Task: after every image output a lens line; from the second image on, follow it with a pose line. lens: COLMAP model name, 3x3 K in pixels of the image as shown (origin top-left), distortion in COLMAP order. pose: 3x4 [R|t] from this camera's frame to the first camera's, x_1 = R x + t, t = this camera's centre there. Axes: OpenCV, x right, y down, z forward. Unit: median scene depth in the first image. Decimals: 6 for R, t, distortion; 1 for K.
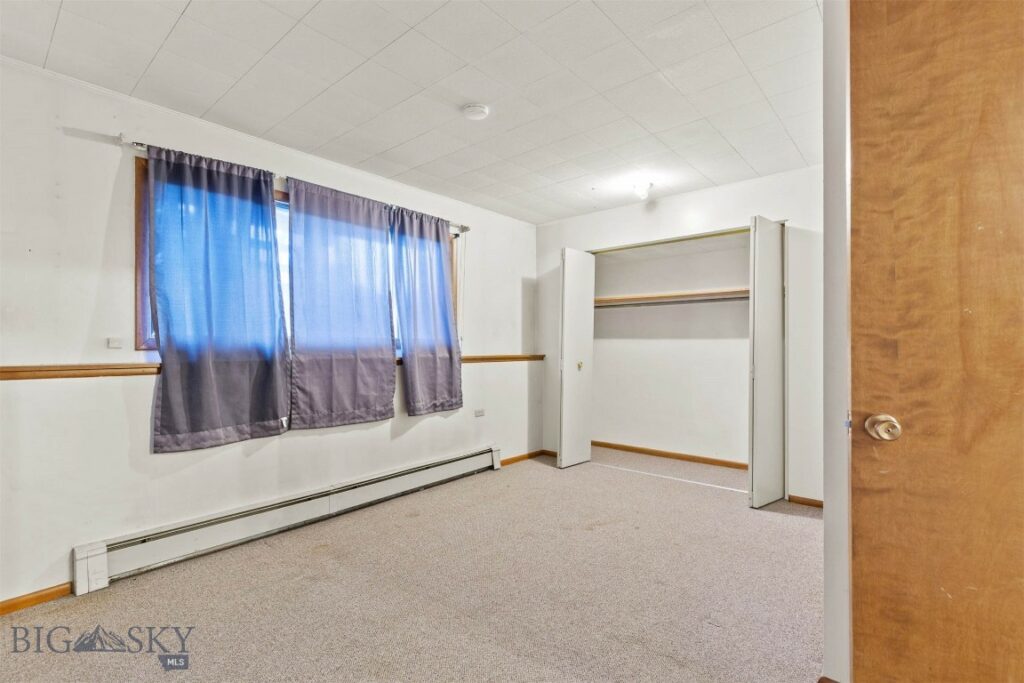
lens RADIAL K [[465.7, 0, 510.0], [0, 465.7, 342.2], [0, 0, 1]] dist [0.005011, 0.000266]
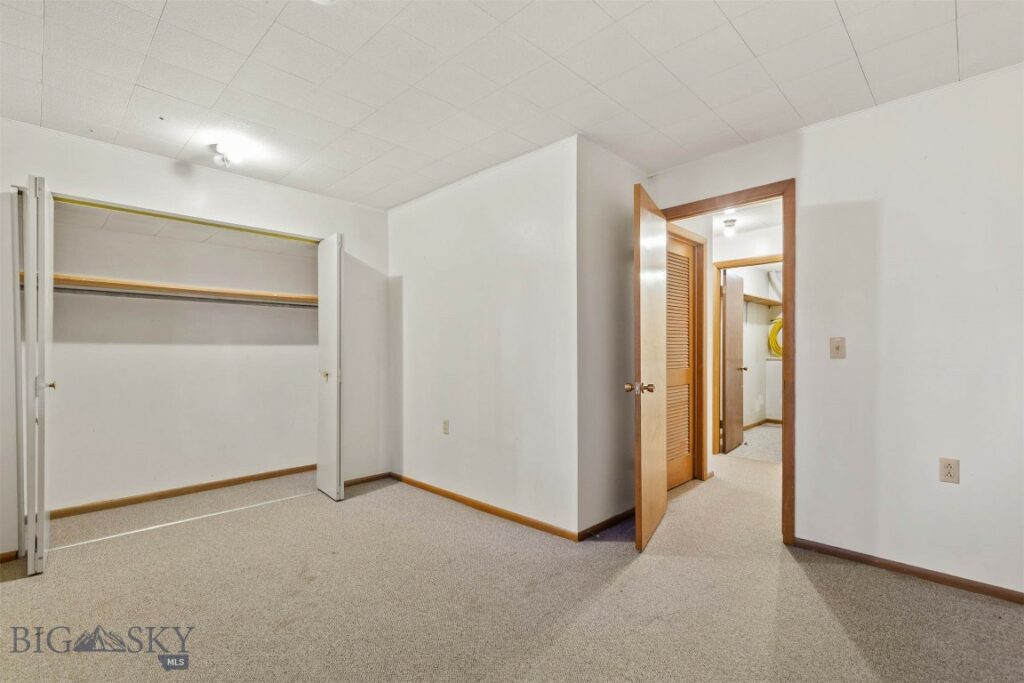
lens RADIAL K [[465.7, 0, 509.9], [0, 465.7, 349.0], [0, 0, 1]] dist [0.005011, 0.000266]
pose [[0.074738, 0.000050, 0.997203, -0.498319], [-0.006006, 0.999982, 0.000400, -0.002847], [-0.997185, -0.006019, 0.074737, 0.481163]]
